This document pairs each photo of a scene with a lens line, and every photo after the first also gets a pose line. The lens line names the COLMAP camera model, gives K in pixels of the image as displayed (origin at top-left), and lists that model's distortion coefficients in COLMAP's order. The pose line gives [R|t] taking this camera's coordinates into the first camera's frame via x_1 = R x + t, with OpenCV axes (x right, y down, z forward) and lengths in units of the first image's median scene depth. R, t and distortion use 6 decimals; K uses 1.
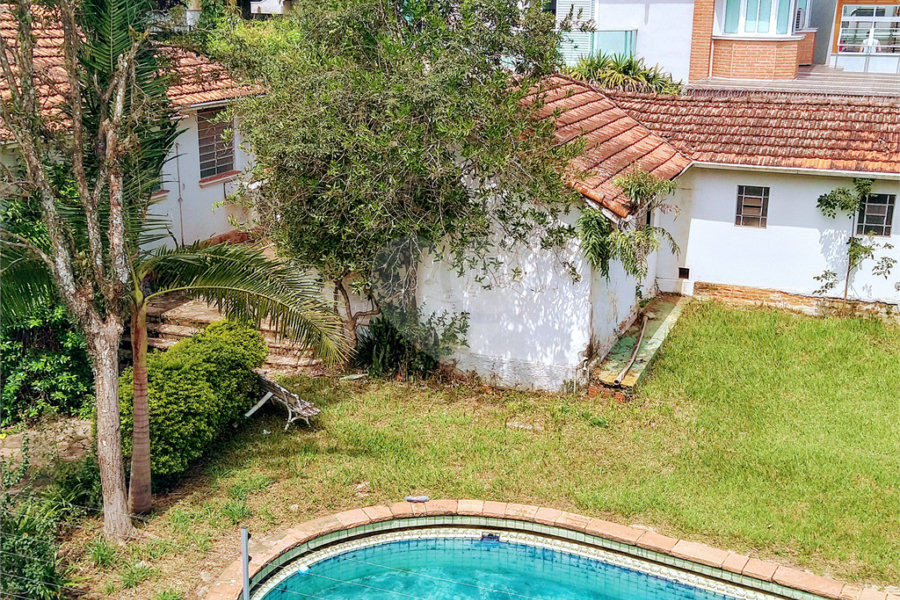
lens RADIAL K [[1127.0, 0, 447.3], [0, 1127.0, 288.8], [0, 0, 1]] dist [0.080454, 0.000000]
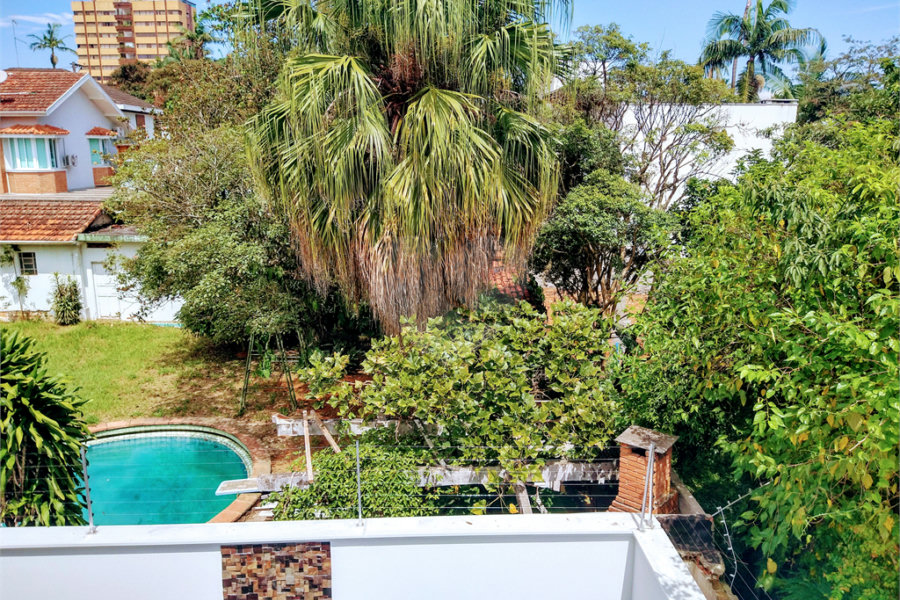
lens RADIAL K [[665.0, 0, 450.9], [0, 665.0, 299.8], [0, 0, 1]] dist [0.083306, -0.110392]
pose [[0.905071, -0.094846, 0.414550, 0.525593], [0.108809, 0.994011, -0.010137, 0.077156], [-0.411105, 0.054282, 0.909970, -0.270408]]
